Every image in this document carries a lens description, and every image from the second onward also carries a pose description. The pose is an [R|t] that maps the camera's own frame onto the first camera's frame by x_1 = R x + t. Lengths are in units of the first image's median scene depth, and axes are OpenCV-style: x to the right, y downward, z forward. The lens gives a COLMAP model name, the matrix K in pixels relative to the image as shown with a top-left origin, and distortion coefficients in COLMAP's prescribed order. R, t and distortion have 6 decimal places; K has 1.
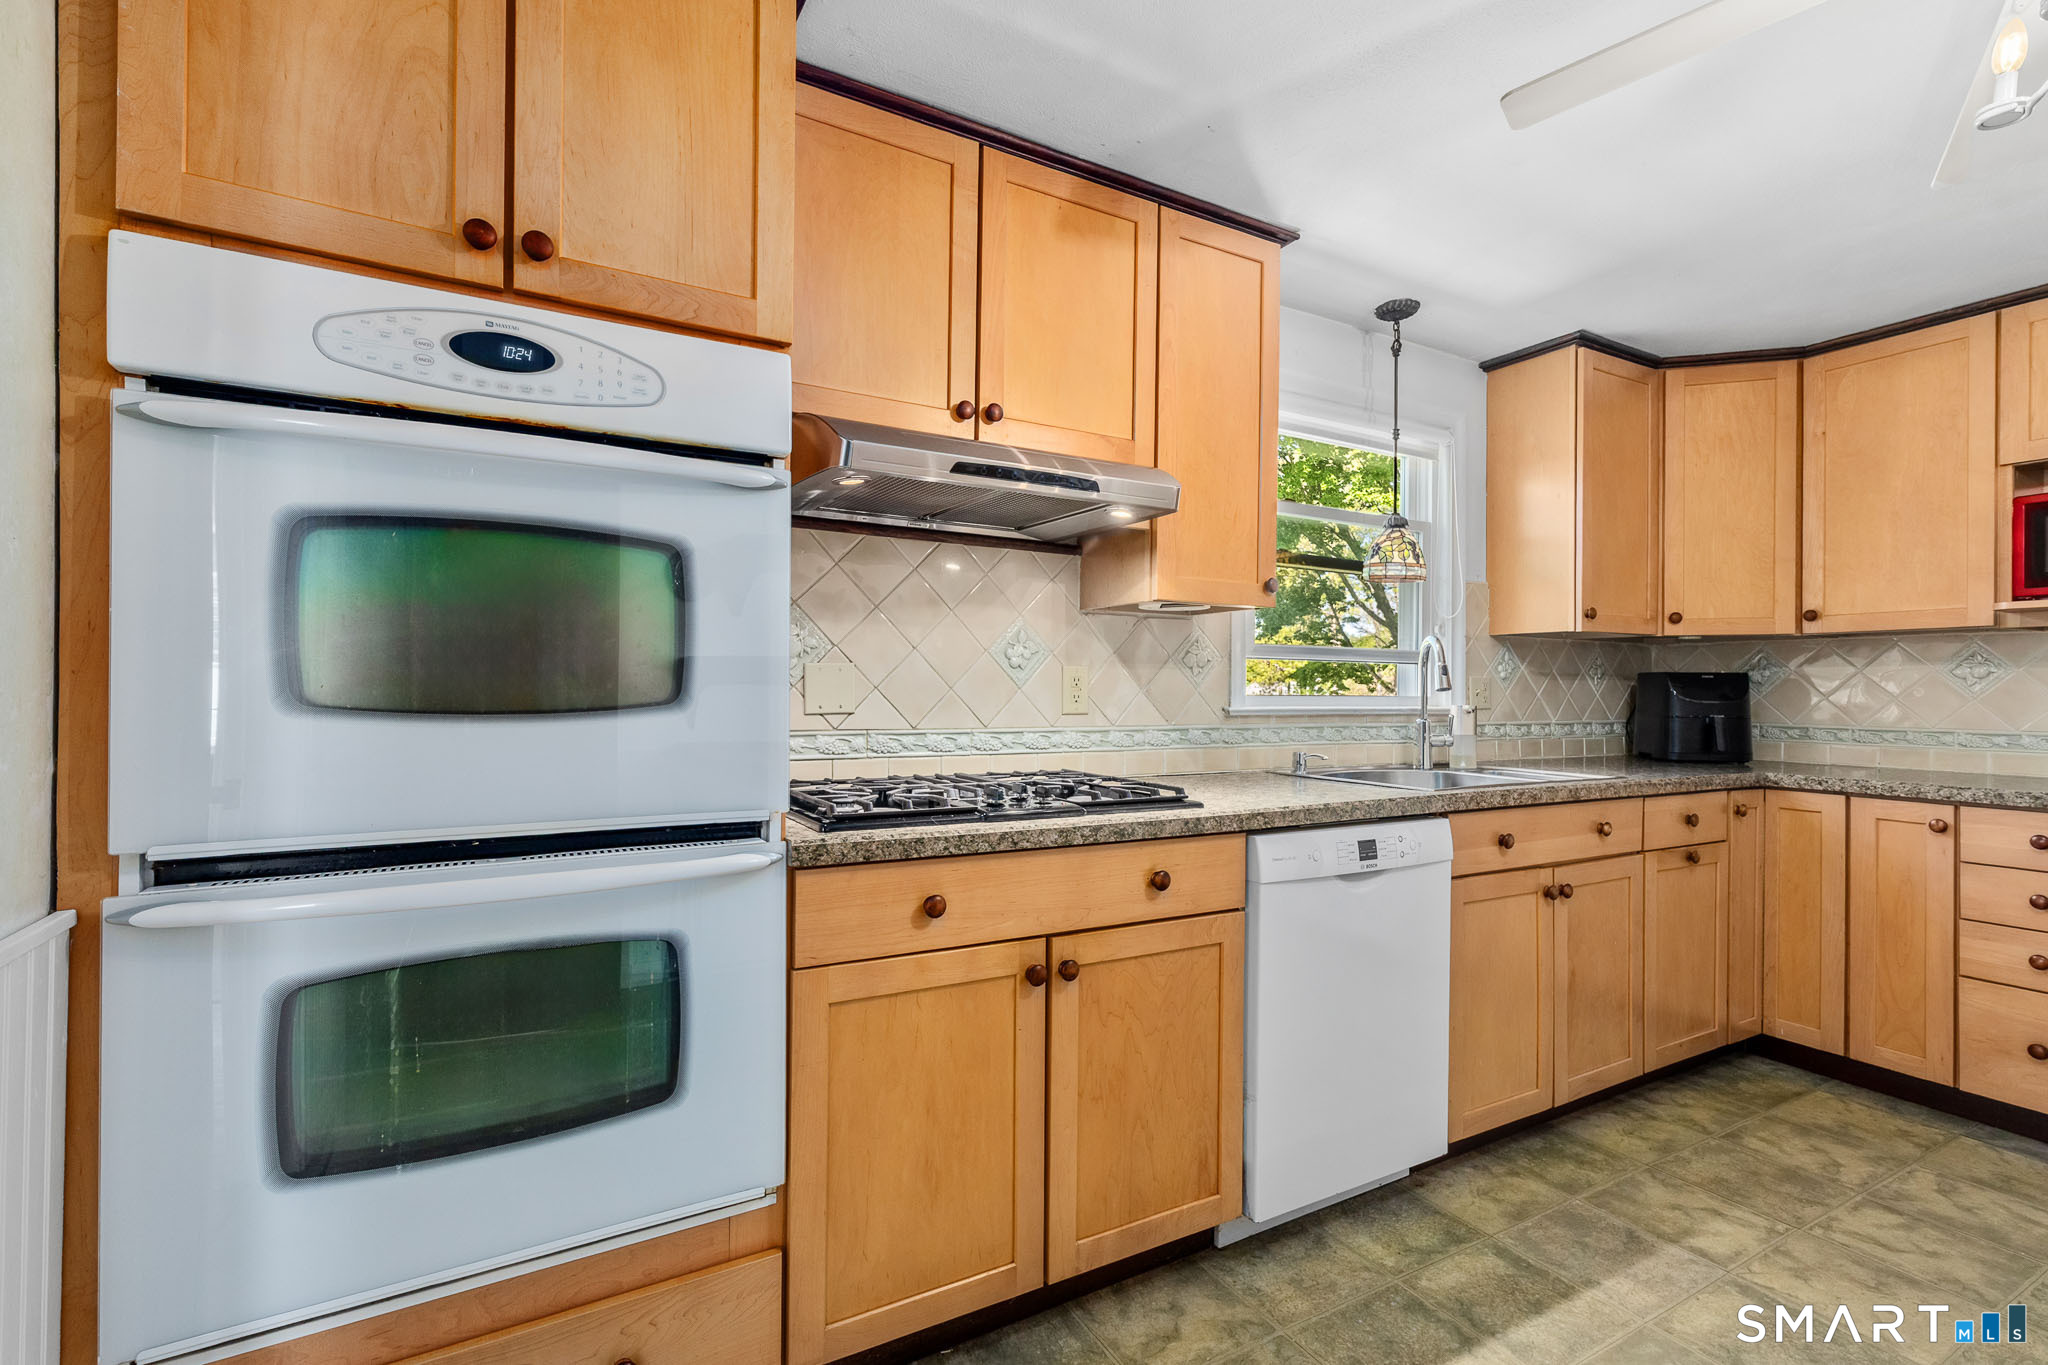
lens RADIAL K [[922.9, 0, 1018.1], [0, 922.9, 689.5], [0, 0, 1]] dist [-0.002213, -0.000639]
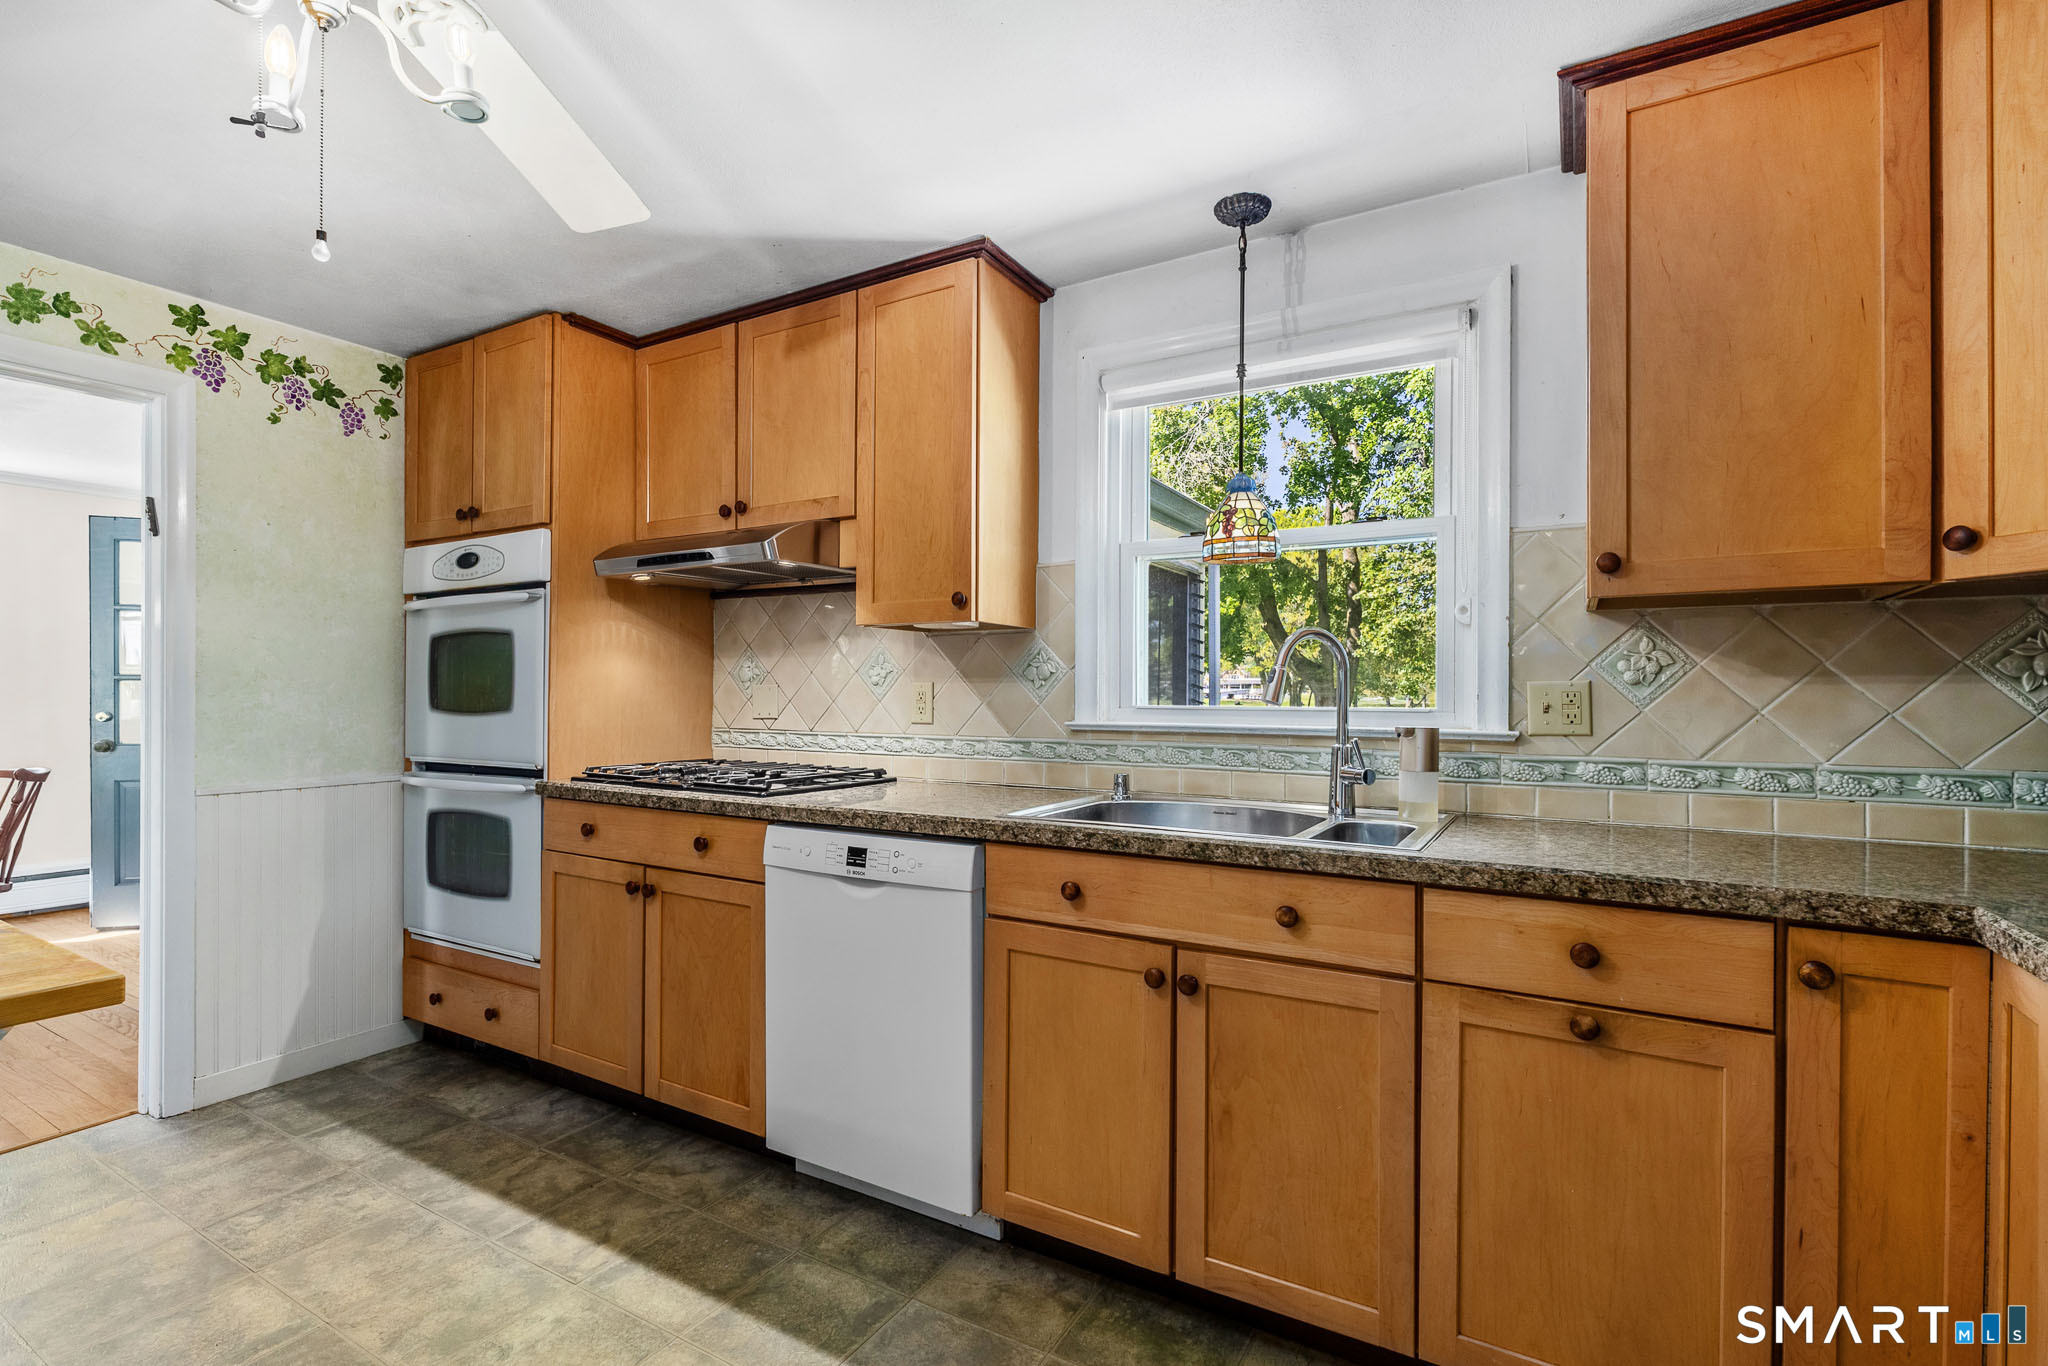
lens RADIAL K [[930.6, 0, 1025.6], [0, 930.6, 697.7], [0, 0, 1]] dist [-0.002633, -0.000674]
pose [[0.508730, -0.004018, -0.860917, 1.157453], [0.000525, 0.999990, -0.004356, -0.000783], [0.860926, 0.001764, 0.508727, 0.528178]]
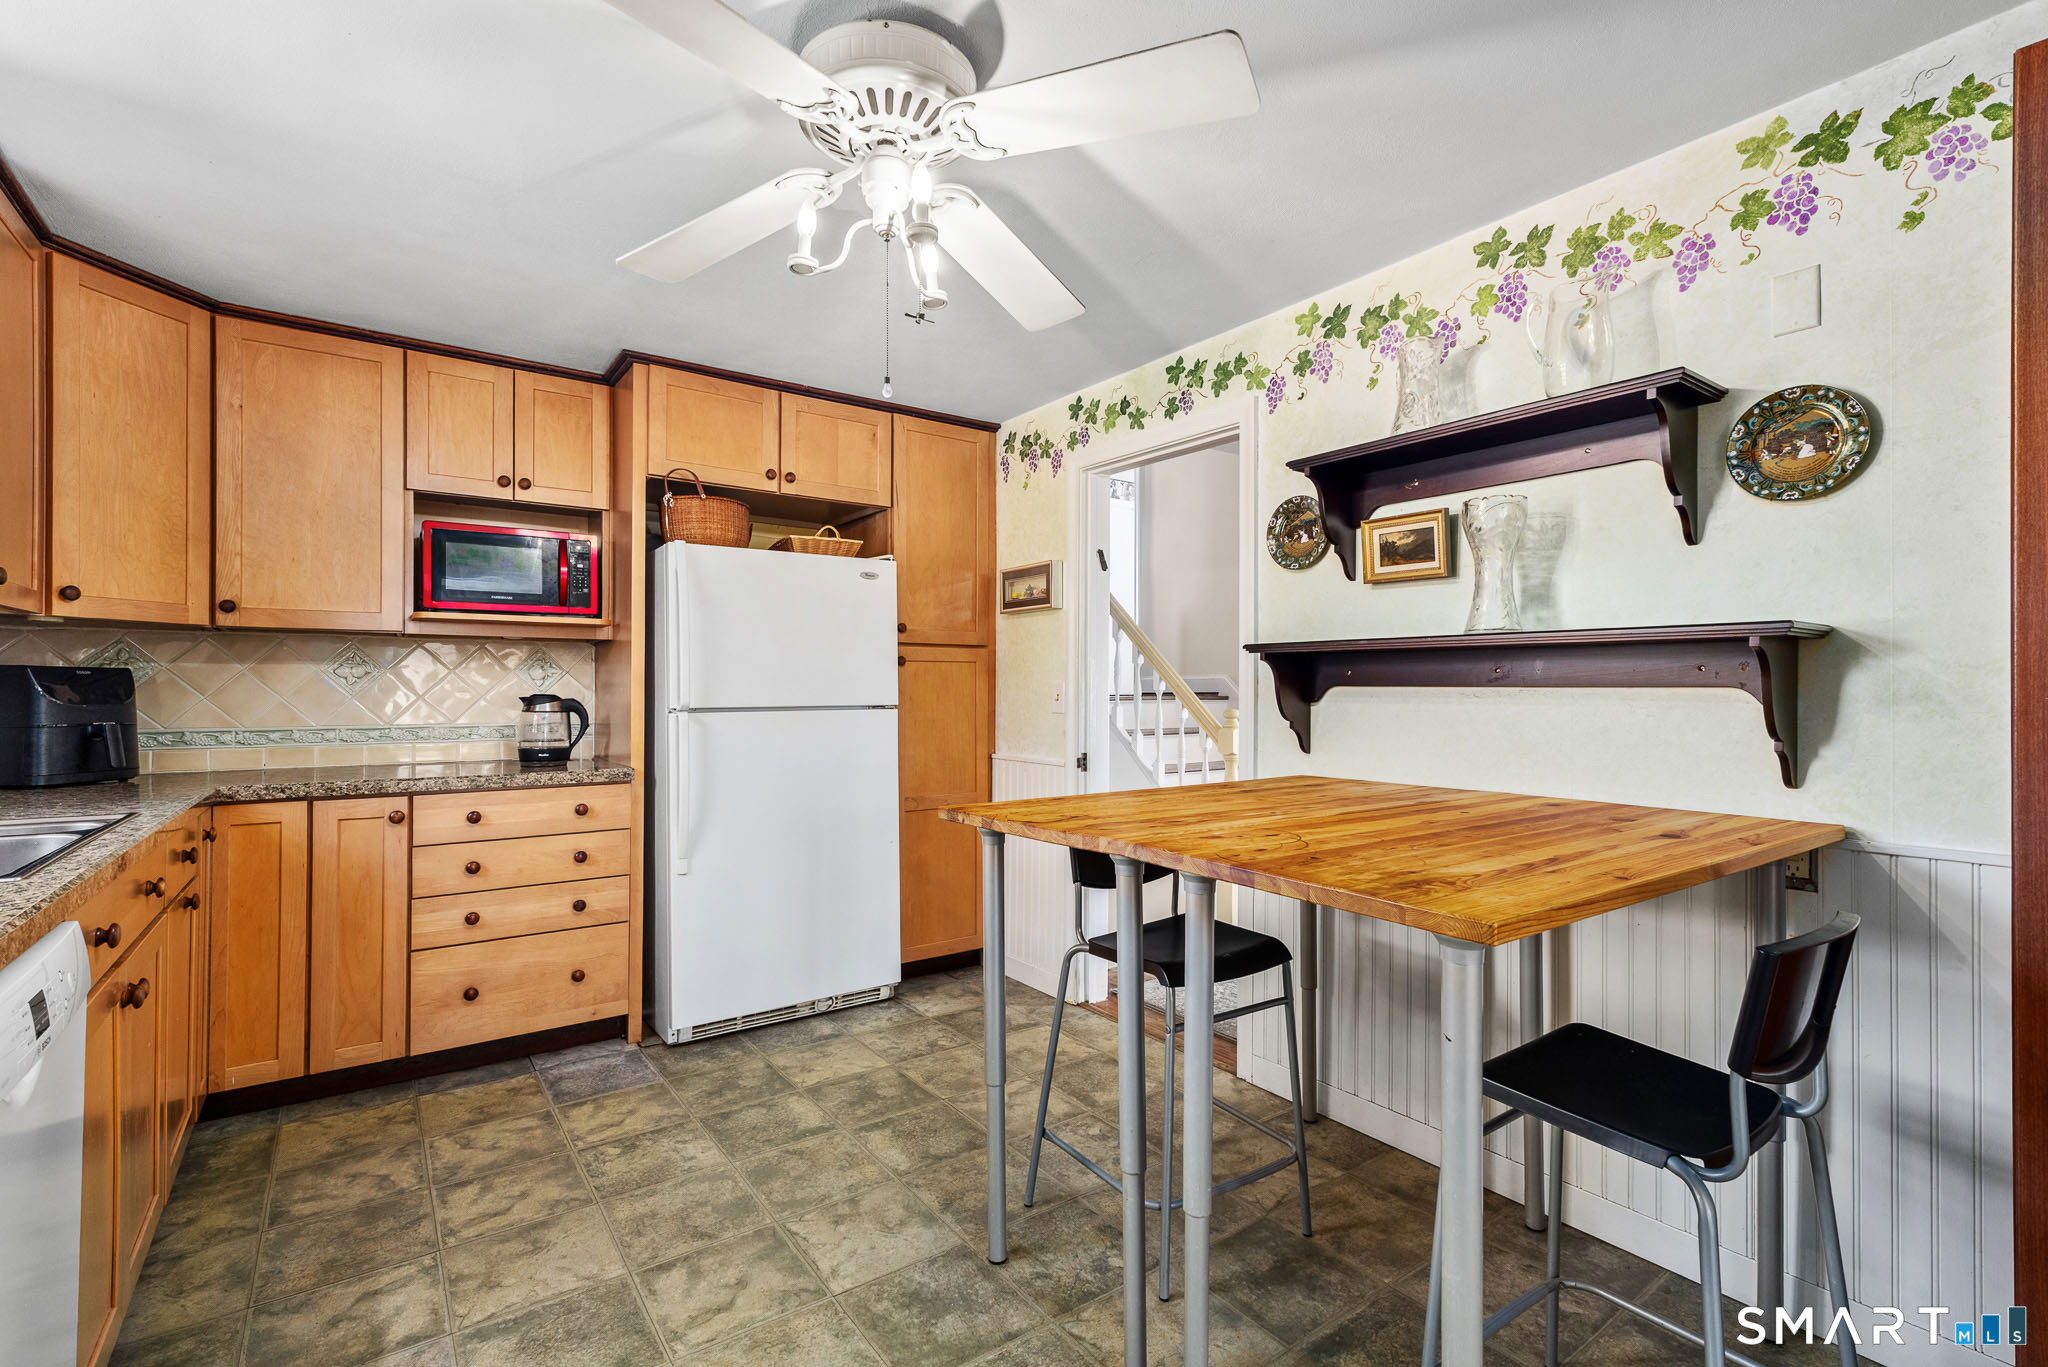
lens RADIAL K [[922.9, 0, 1018.1], [0, 922.9, 690.5], [0, 0, 1]] dist [-0.002213, -0.000639]
pose [[-0.122776, -0.006113, 0.992416, -0.150855], [0.002584, 0.999976, 0.006480, -0.002735], [-0.992431, 0.003360, -0.122757, 0.441626]]
